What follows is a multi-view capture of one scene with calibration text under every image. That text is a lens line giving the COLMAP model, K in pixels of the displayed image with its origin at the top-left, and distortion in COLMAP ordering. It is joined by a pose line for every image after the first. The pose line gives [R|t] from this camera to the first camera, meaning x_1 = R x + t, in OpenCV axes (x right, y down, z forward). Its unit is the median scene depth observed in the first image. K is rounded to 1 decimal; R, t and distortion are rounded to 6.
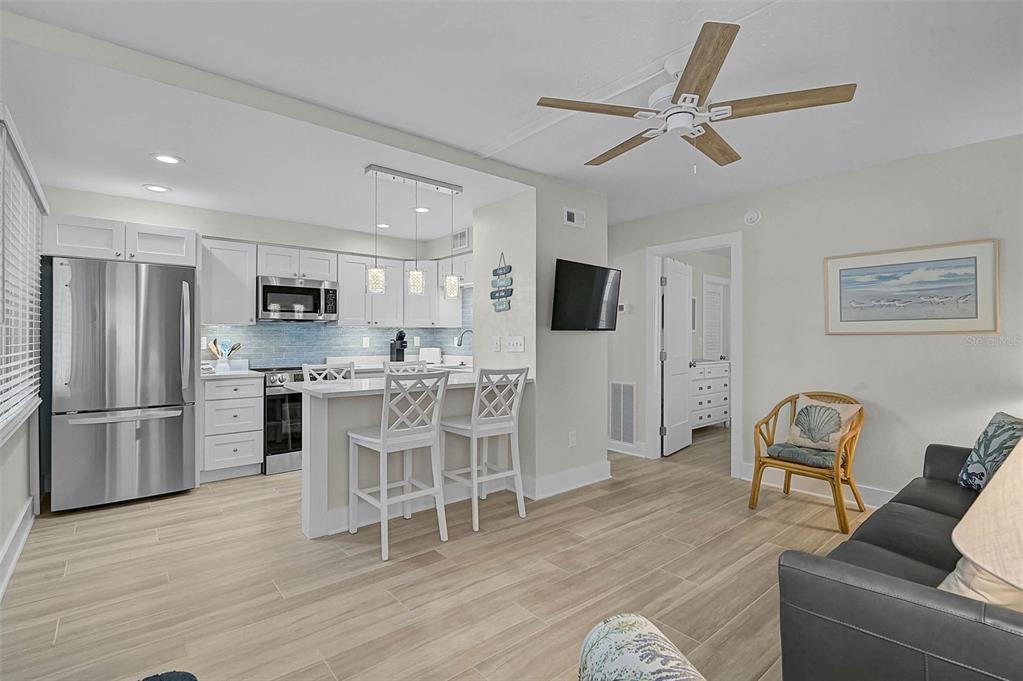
lens RADIAL K [[478.9, 0, 510.8], [0, 478.9, 335.9], [0, 0, 1]] dist [0.003669, -0.008259]
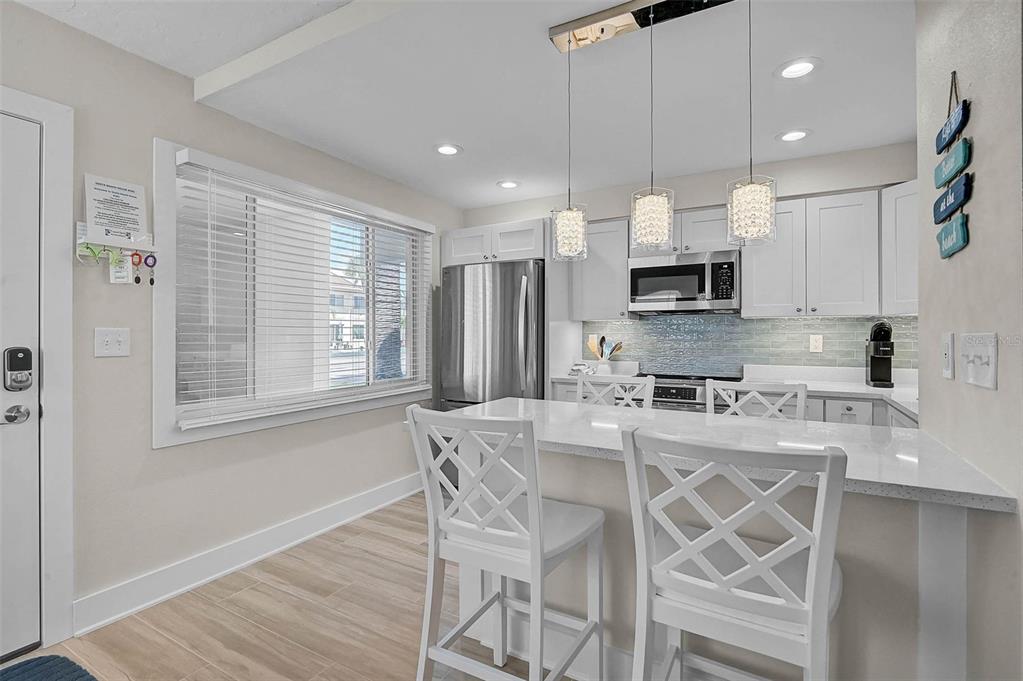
lens RADIAL K [[479.1, 0, 509.5], [0, 479.1, 331.7], [0, 0, 1]] dist [-0.007140, -0.000985]
pose [[0.342482, -0.006152, -0.939504, 0.177203], [0.003636, 0.999980, -0.005222, 0.000715], [0.939517, -0.001627, 0.342498, 0.615826]]
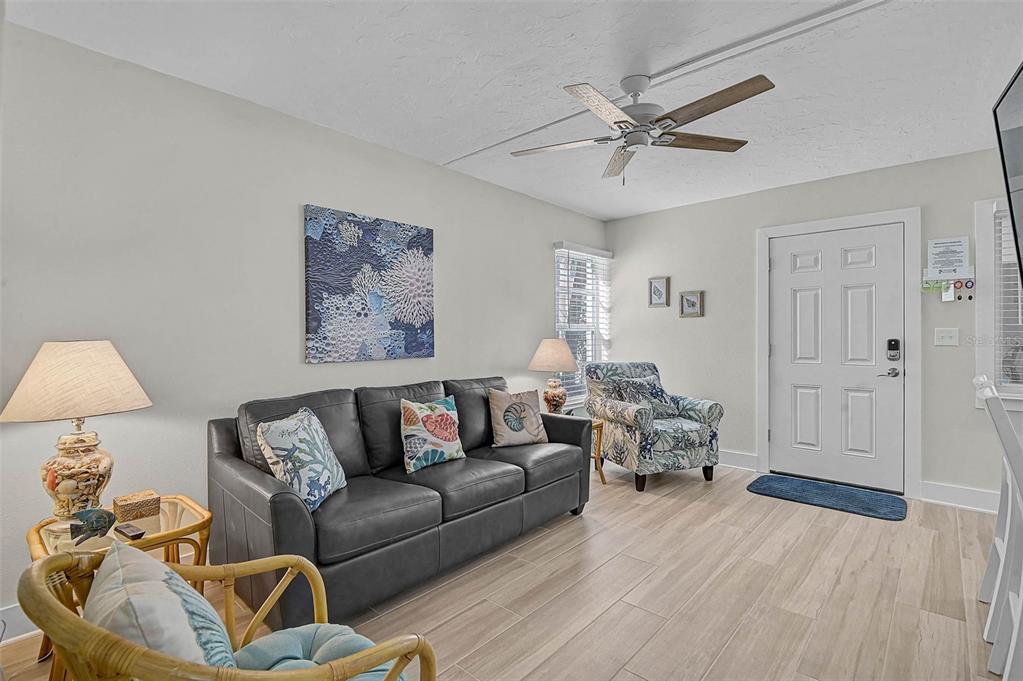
lens RADIAL K [[478.9, 0, 510.8], [0, 478.9, 335.9], [0, 0, 1]] dist [0.003669, -0.008259]
pose [[-0.990784, -0.000640, -0.135453, 0.438174], [-0.000388, 0.999998, -0.001893, 0.007976], [0.135454, -0.001823, -0.990782, 1.138692]]
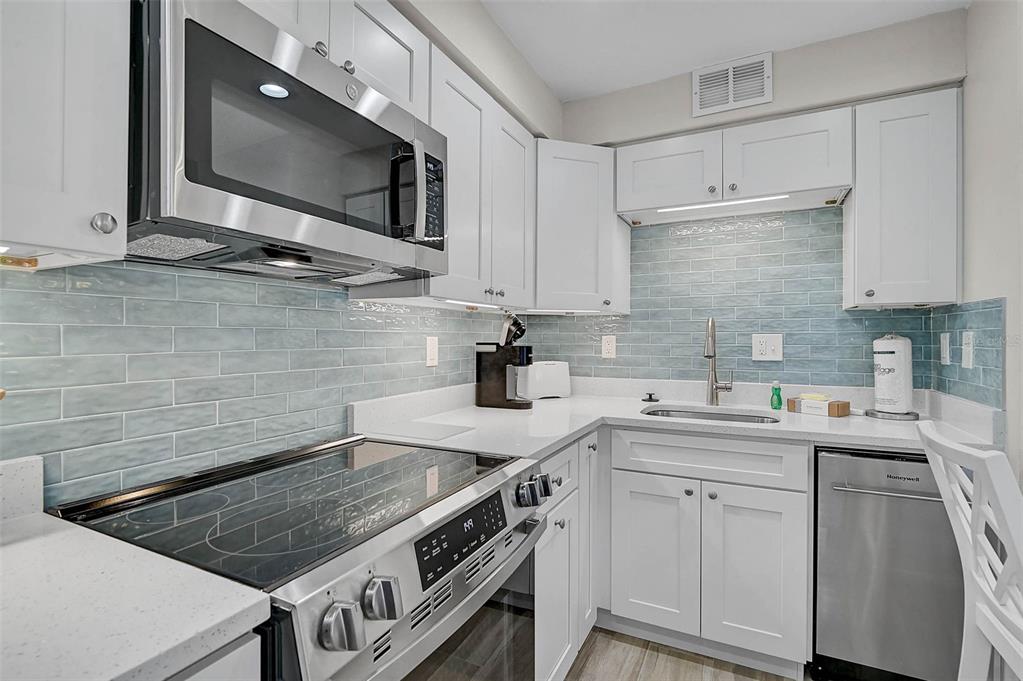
lens RADIAL K [[478.9, 0, 510.8], [0, 478.9, 335.9], [0, 0, 1]] dist [0.003669, -0.008259]
pose [[0.918402, 0.000729, 0.395648, -0.546968], [-0.000476, 1.000000, -0.000737, 0.003641], [-0.395648, 0.000489, 0.918402, 0.917298]]
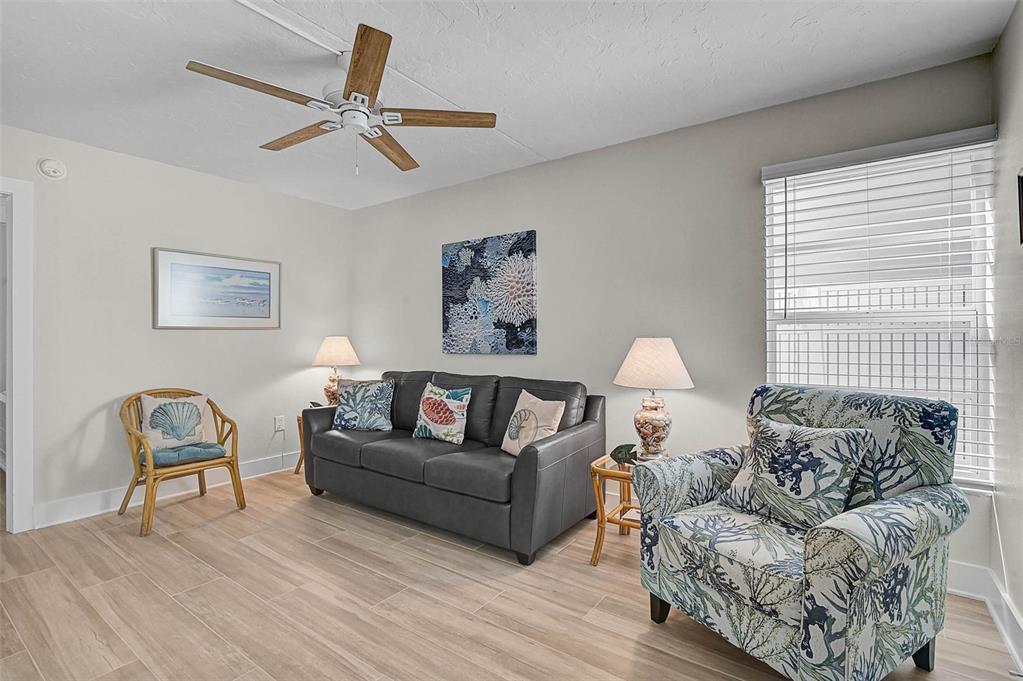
lens RADIAL K [[478.9, 0, 510.8], [0, 478.9, 335.9], [0, 0, 1]] dist [0.003669, -0.008259]
pose [[-0.242913, -0.001229, 0.970047, -0.400217], [-0.000926, 0.999999, 0.001035, 0.009089], [-0.970048, -0.000647, -0.242914, 0.509638]]
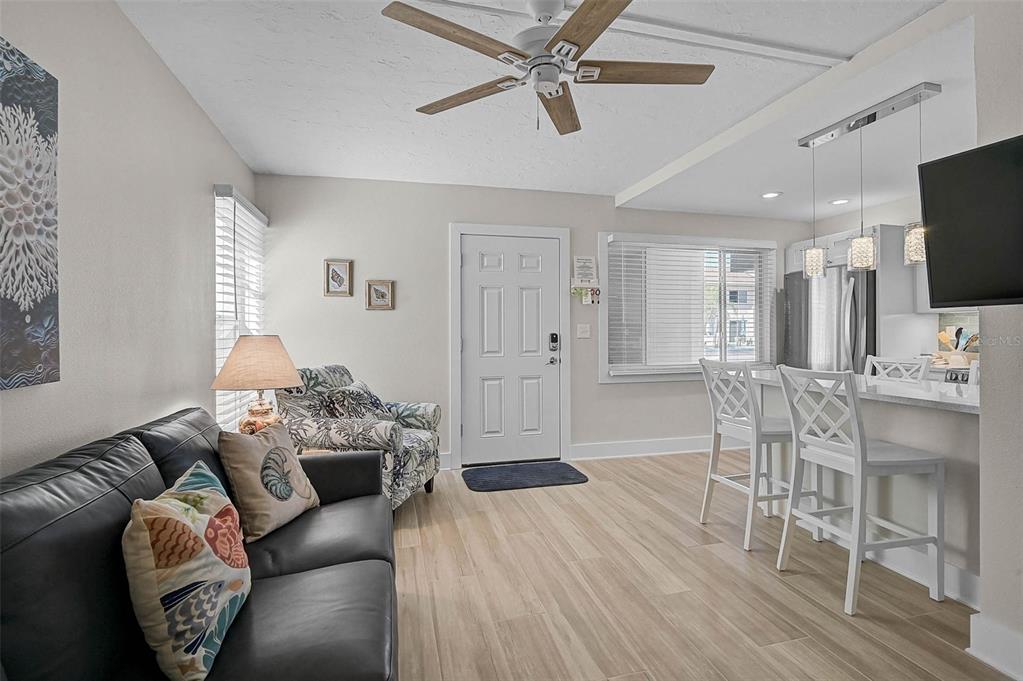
lens RADIAL K [[479.1, 0, 509.5], [0, 479.1, 331.7], [0, 0, 1]] dist [-0.007140, -0.000985]
pose [[-0.438151, 0.001122, -0.898900, 0.637701], [0.006273, 0.999979, -0.001809, 0.009732], [0.898879, -0.006431, -0.438149, 0.725919]]
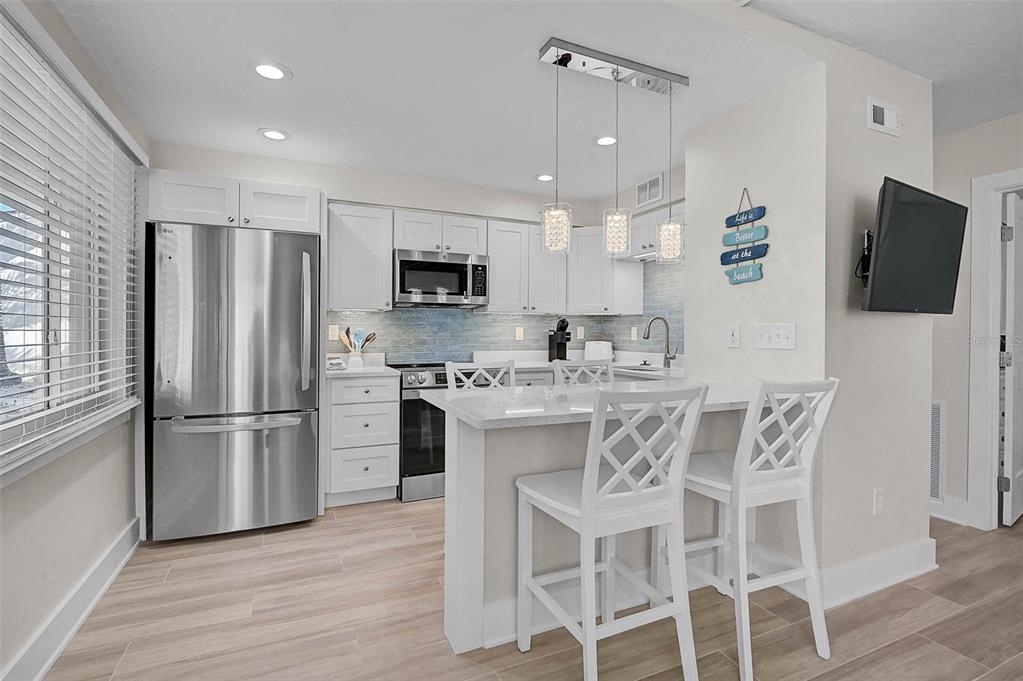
lens RADIAL K [[479.1, 0, 509.5], [0, 479.1, 331.7], [0, 0, 1]] dist [-0.007140, -0.000985]
pose [[0.961725, 0.004348, -0.273983, -0.141141], [-0.003458, 0.999987, 0.003731, 0.010619], [0.273996, -0.002640, 0.961727, 0.324002]]
